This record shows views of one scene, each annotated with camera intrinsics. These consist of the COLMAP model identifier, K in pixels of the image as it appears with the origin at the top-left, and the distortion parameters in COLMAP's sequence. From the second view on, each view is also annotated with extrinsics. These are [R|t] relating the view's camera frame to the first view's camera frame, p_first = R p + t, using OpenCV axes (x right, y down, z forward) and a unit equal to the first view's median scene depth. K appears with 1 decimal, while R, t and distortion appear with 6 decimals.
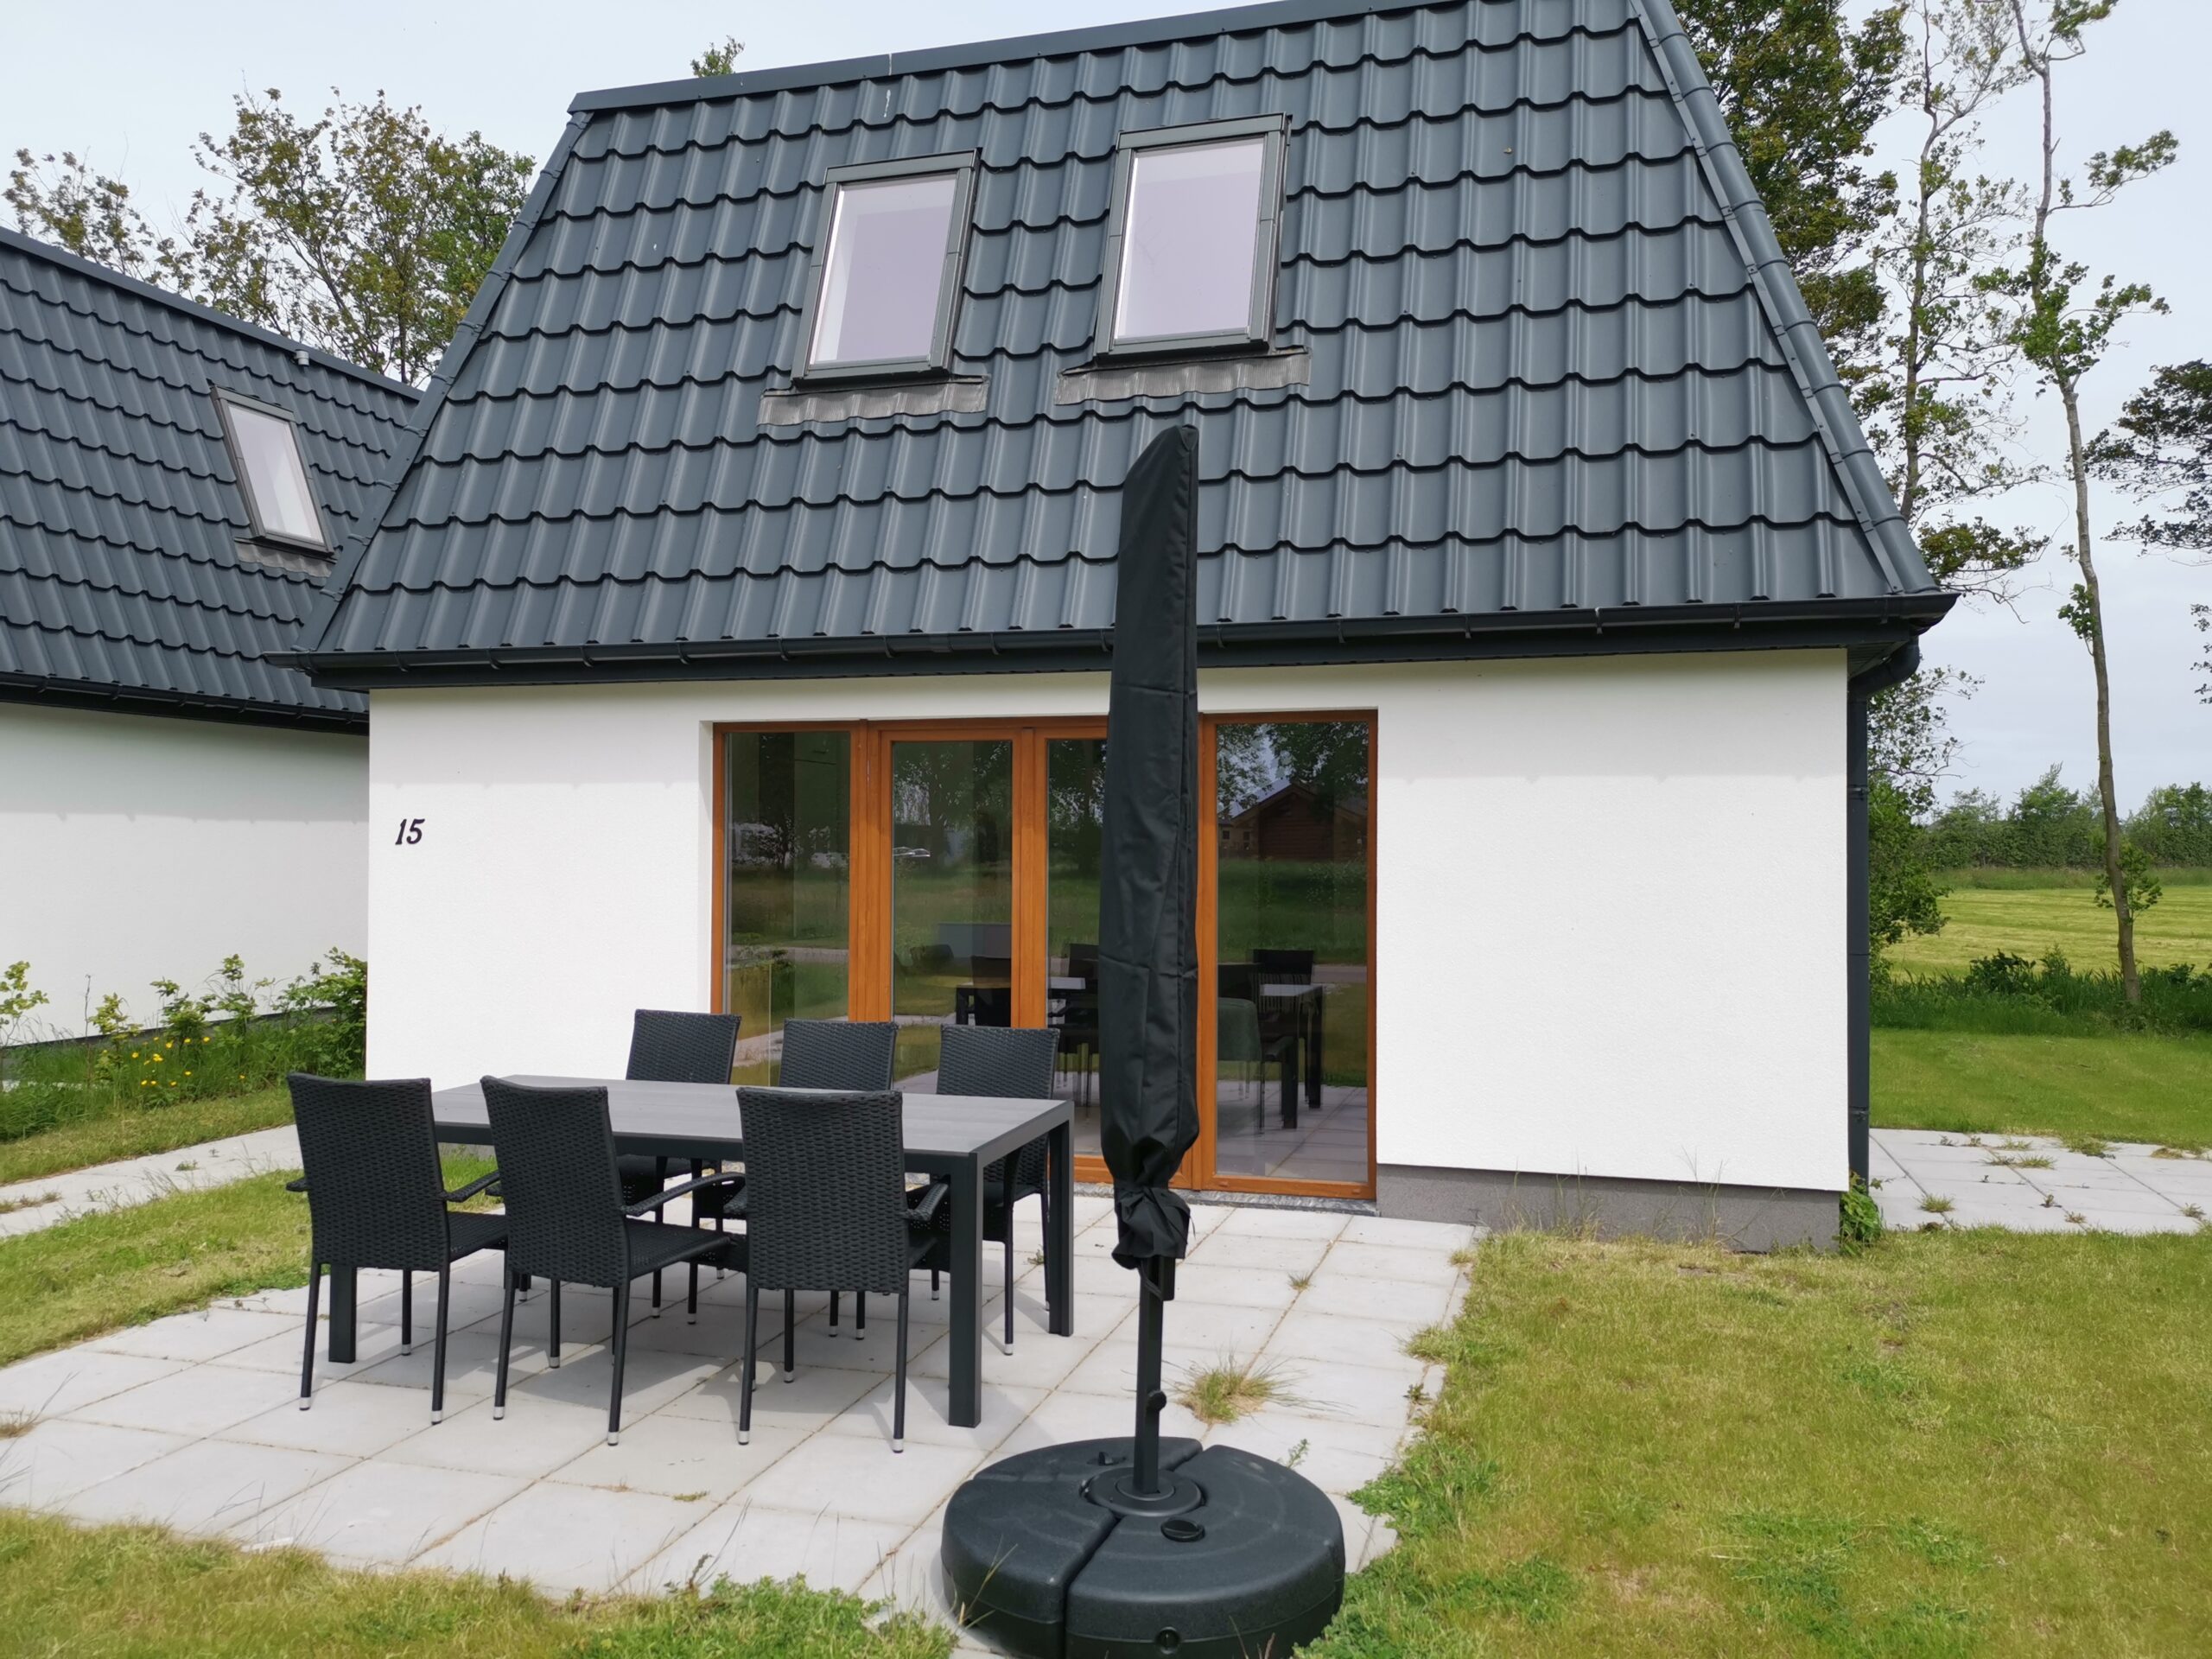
lens RADIAL K [[1694.9, 0, 1106.0], [0, 1694.9, 829.5], [0, 0, 1]] dist [0.002161, 0.002819]
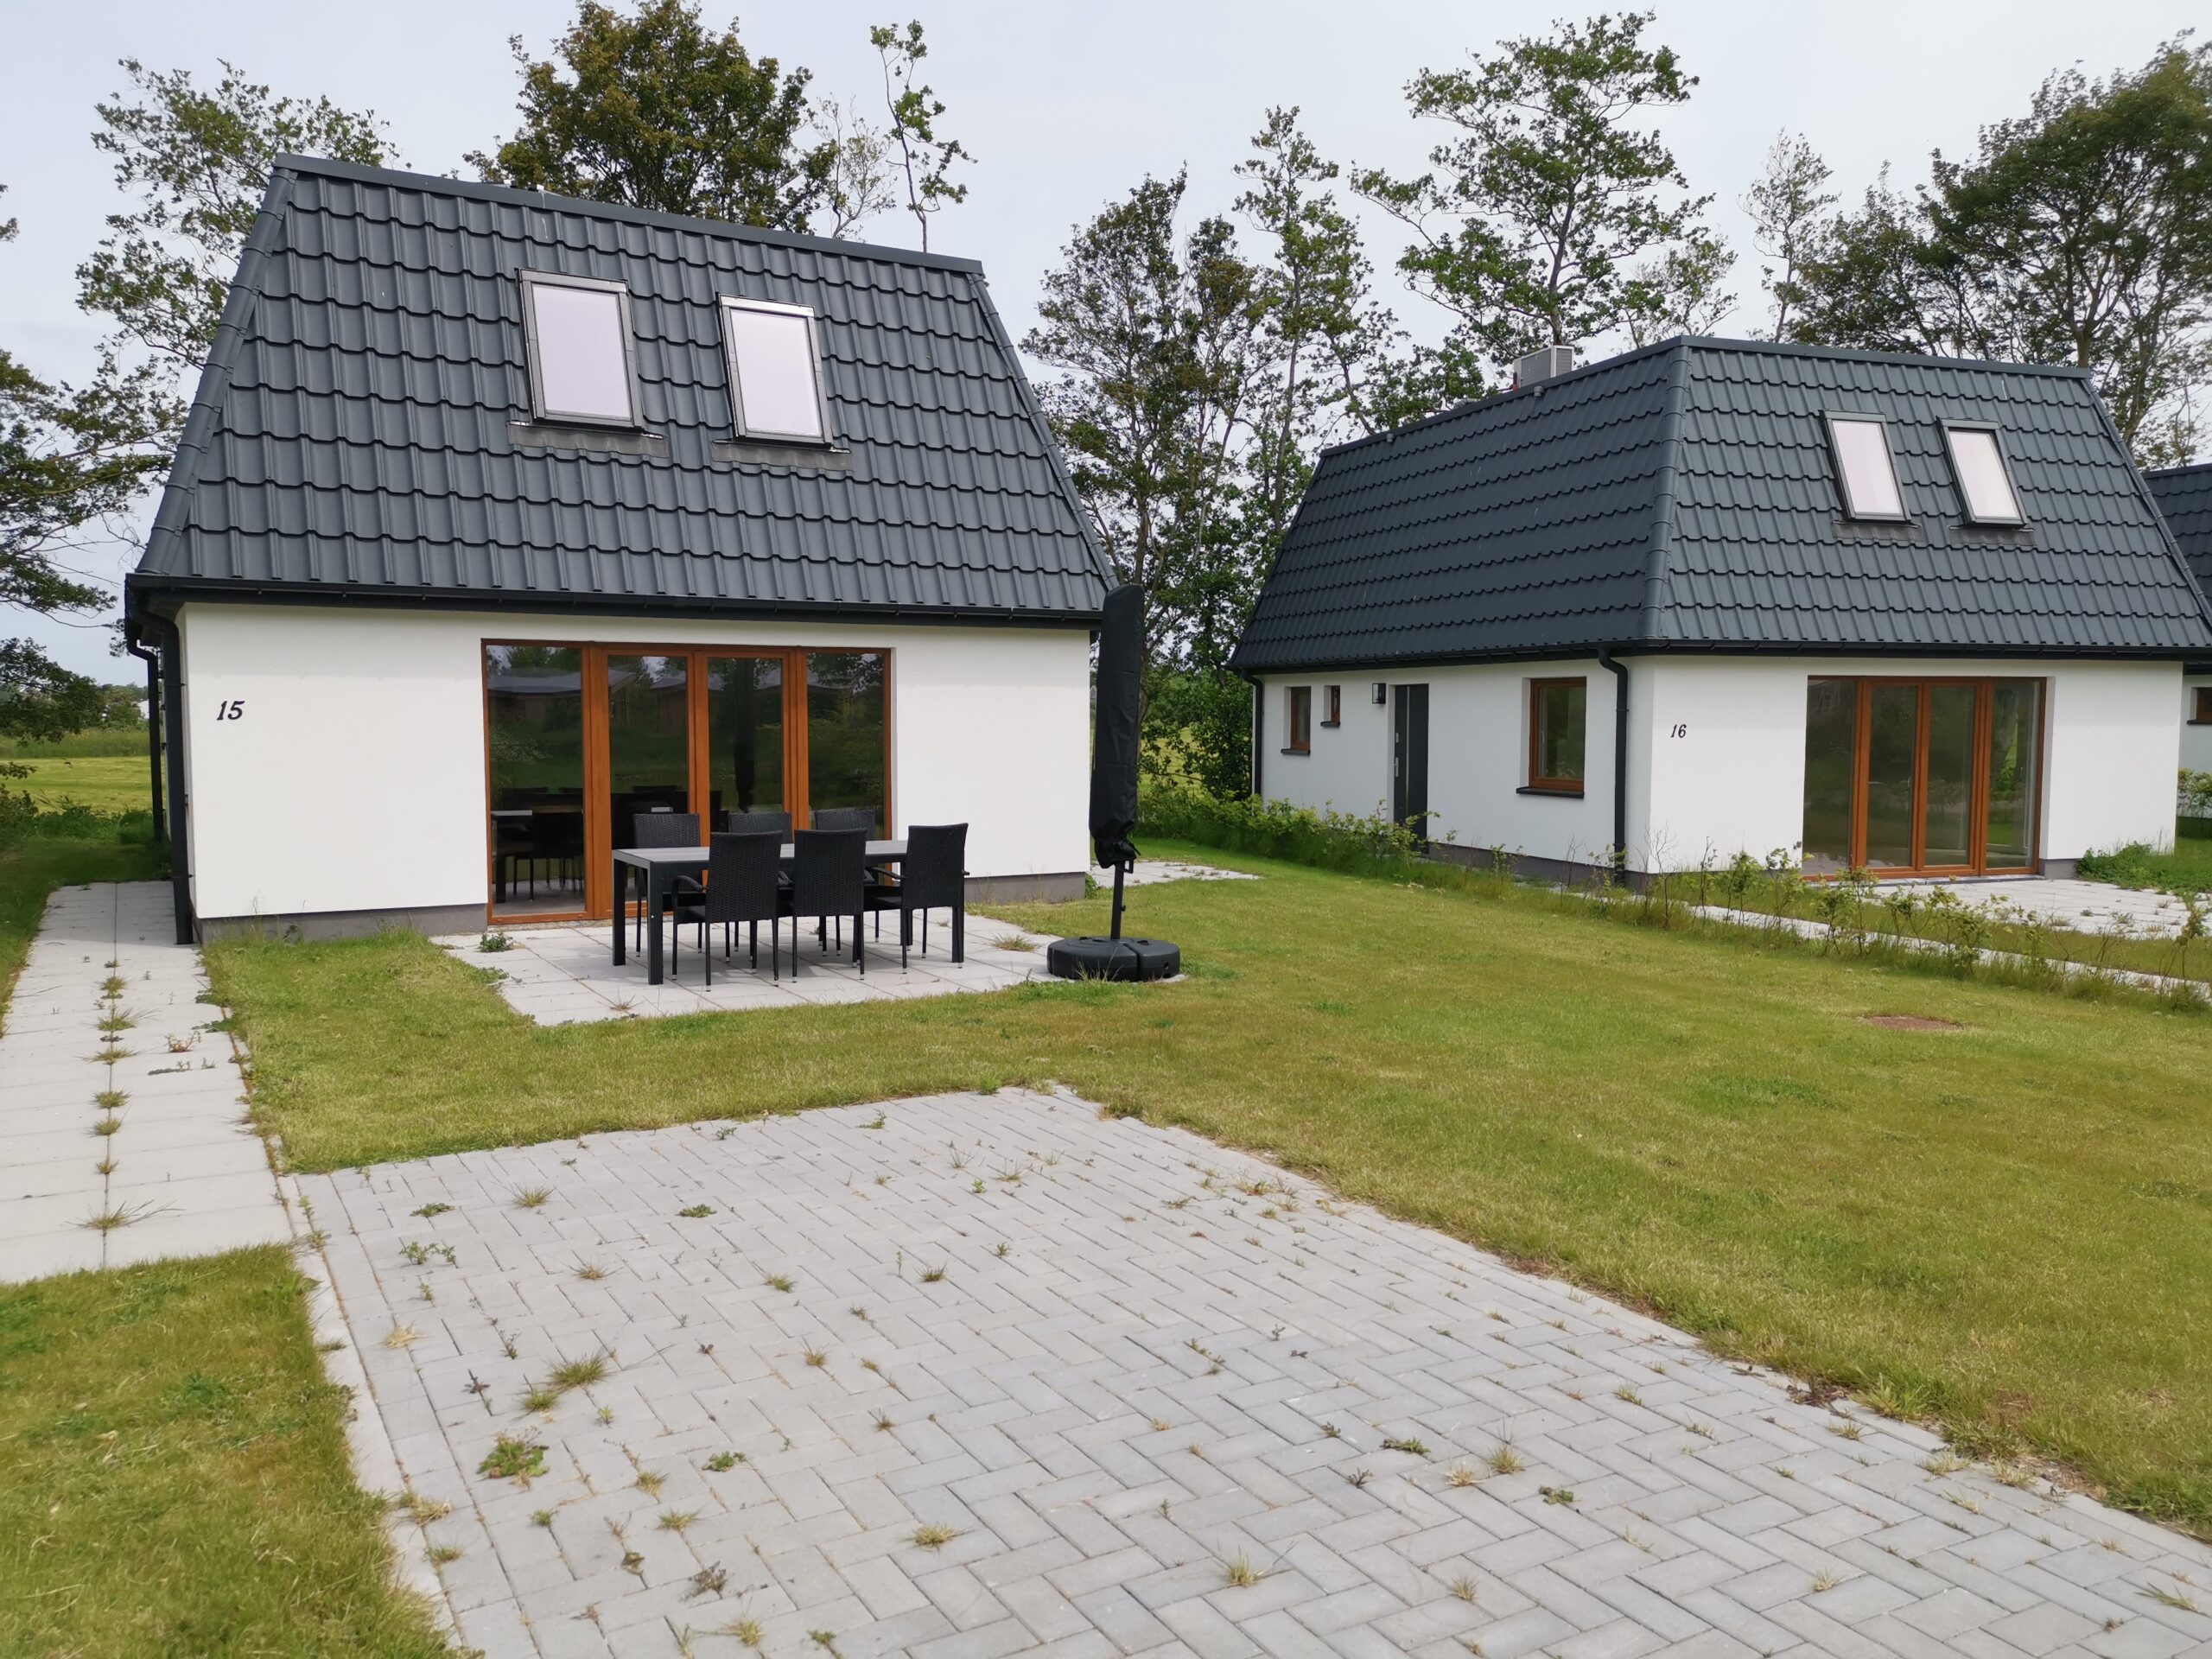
lens RADIAL K [[1694.9, 0, 1106.0], [0, 1694.9, 829.5], [0, 0, 1]] dist [0.002161, 0.002819]
pose [[0.698212, -0.050078, 0.714137, -0.972325], [-0.005051, 0.997181, 0.074864, -0.009637], [-0.715873, -0.055878, 0.695991, -0.485022]]
